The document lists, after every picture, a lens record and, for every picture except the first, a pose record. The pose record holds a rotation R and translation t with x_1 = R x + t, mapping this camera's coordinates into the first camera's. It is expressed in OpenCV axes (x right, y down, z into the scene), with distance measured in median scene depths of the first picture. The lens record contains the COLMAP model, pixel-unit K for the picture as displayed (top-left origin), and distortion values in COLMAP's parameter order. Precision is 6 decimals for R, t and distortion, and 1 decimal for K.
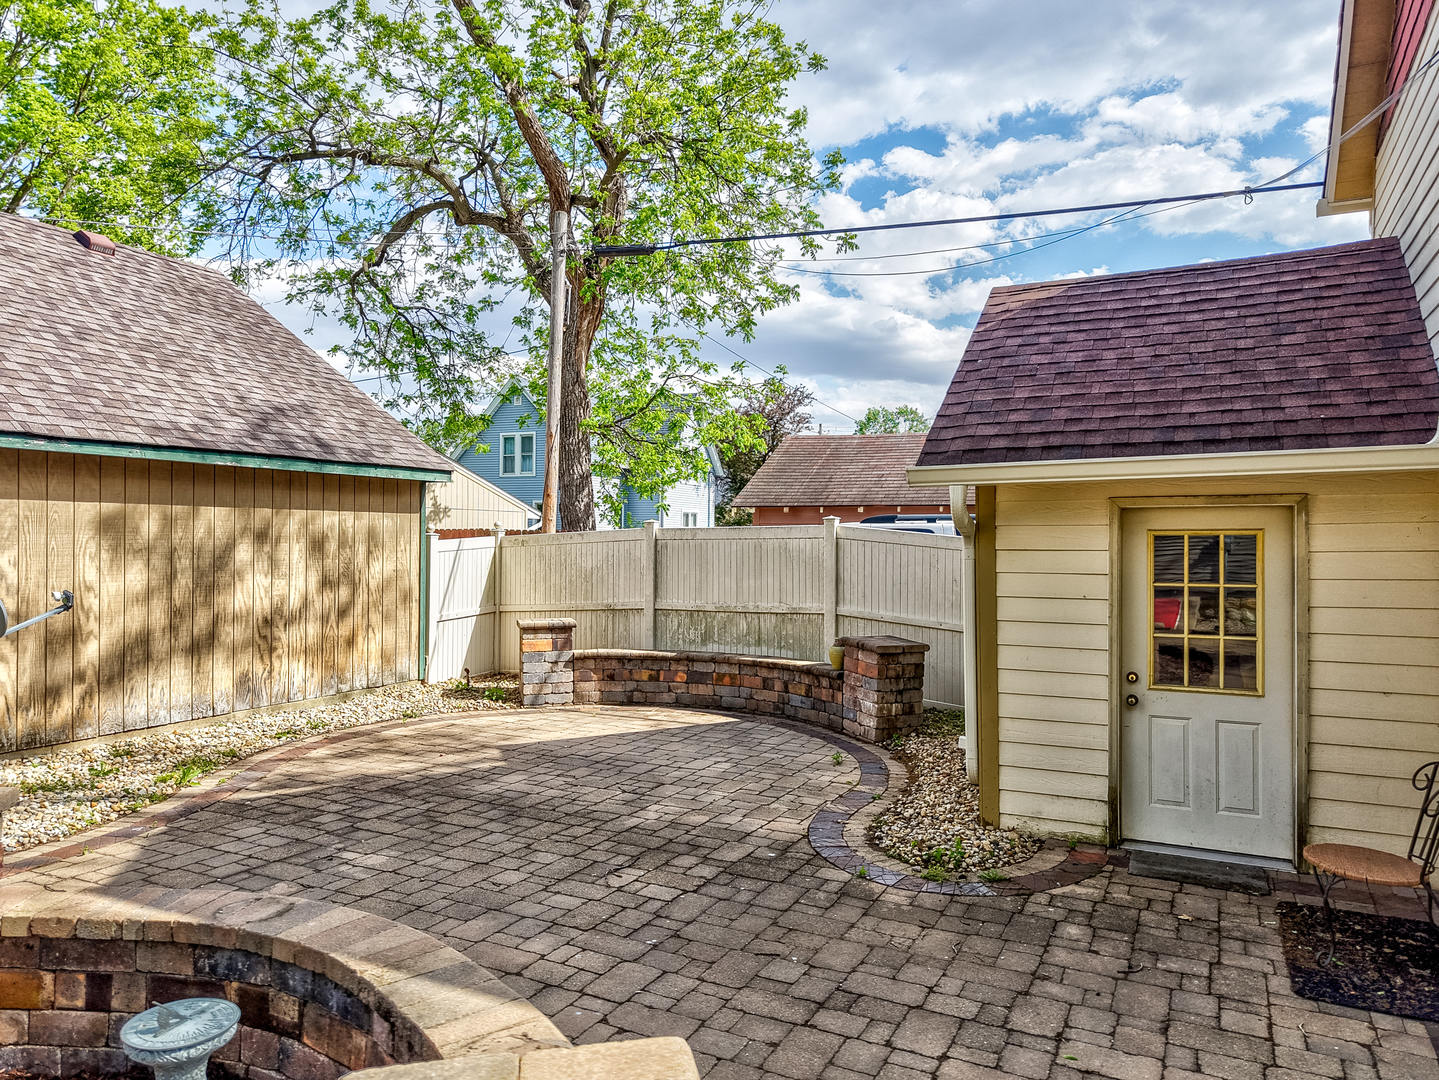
lens RADIAL K [[993.4, 0, 715.2], [0, 993.4, 537.8], [0, 0, 1]] dist [0.122893, -0.001116]
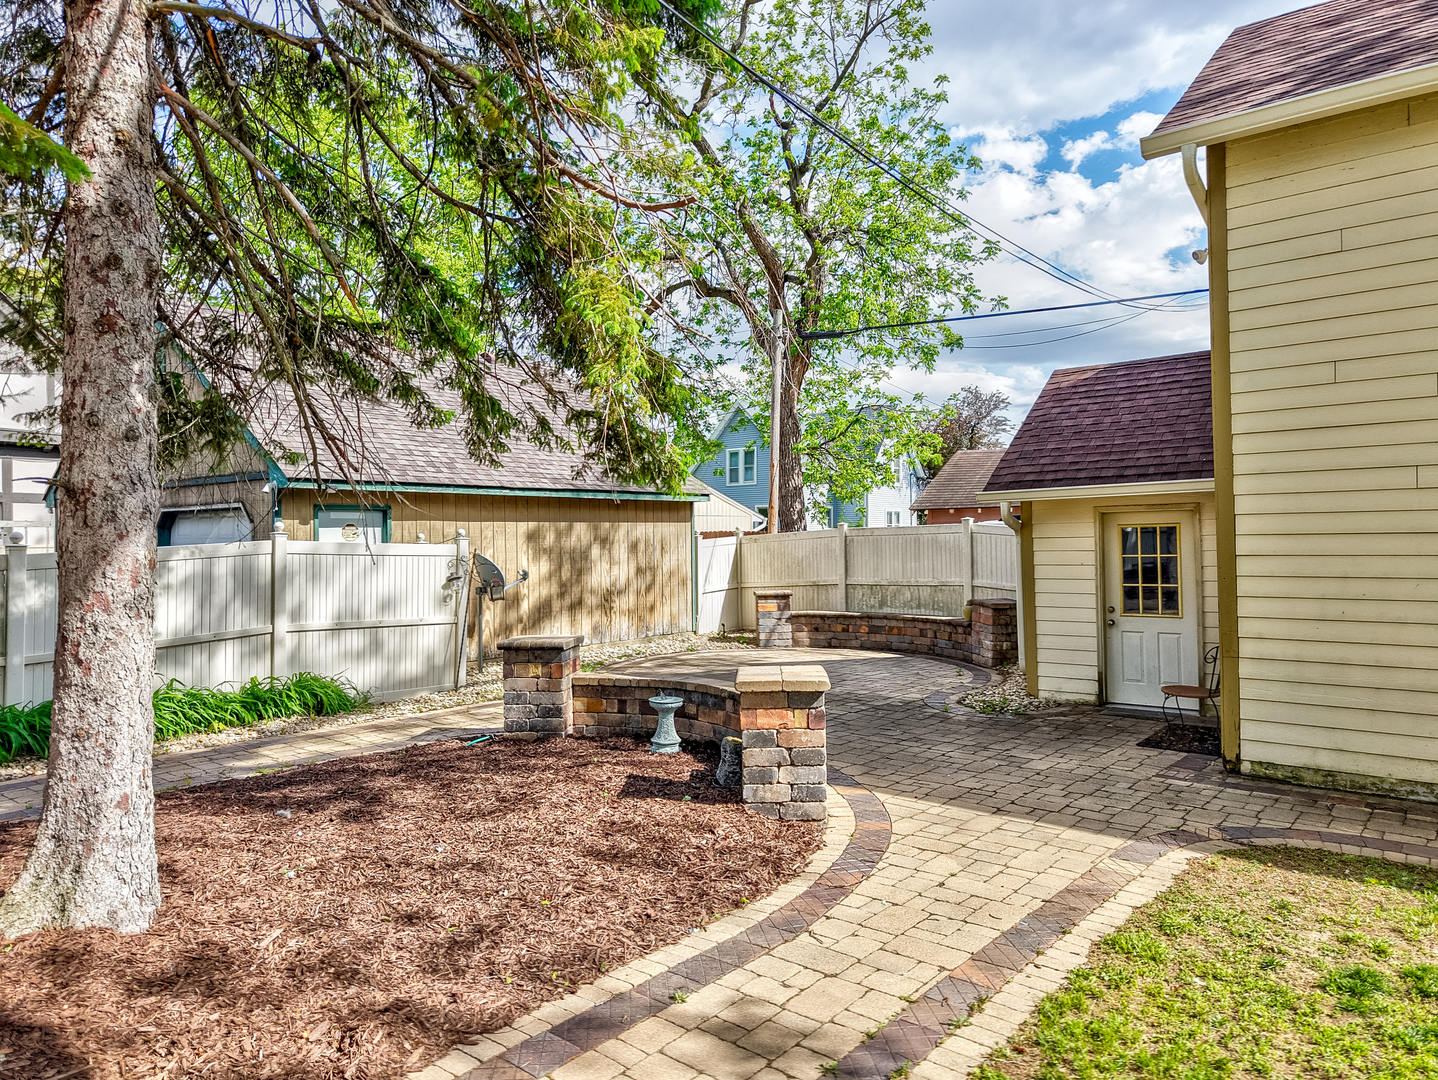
lens RADIAL K [[971.3, 0, 716.4], [0, 971.3, 544.5], [0, 0, 1]] dist [0.052755, -0.030006]
pose [[0.976184, -0.019675, -0.216052, 0.066335], [0.021656, 0.999742, 0.006806, -0.000040], [0.215862, -0.011323, 0.976358, -0.453384]]
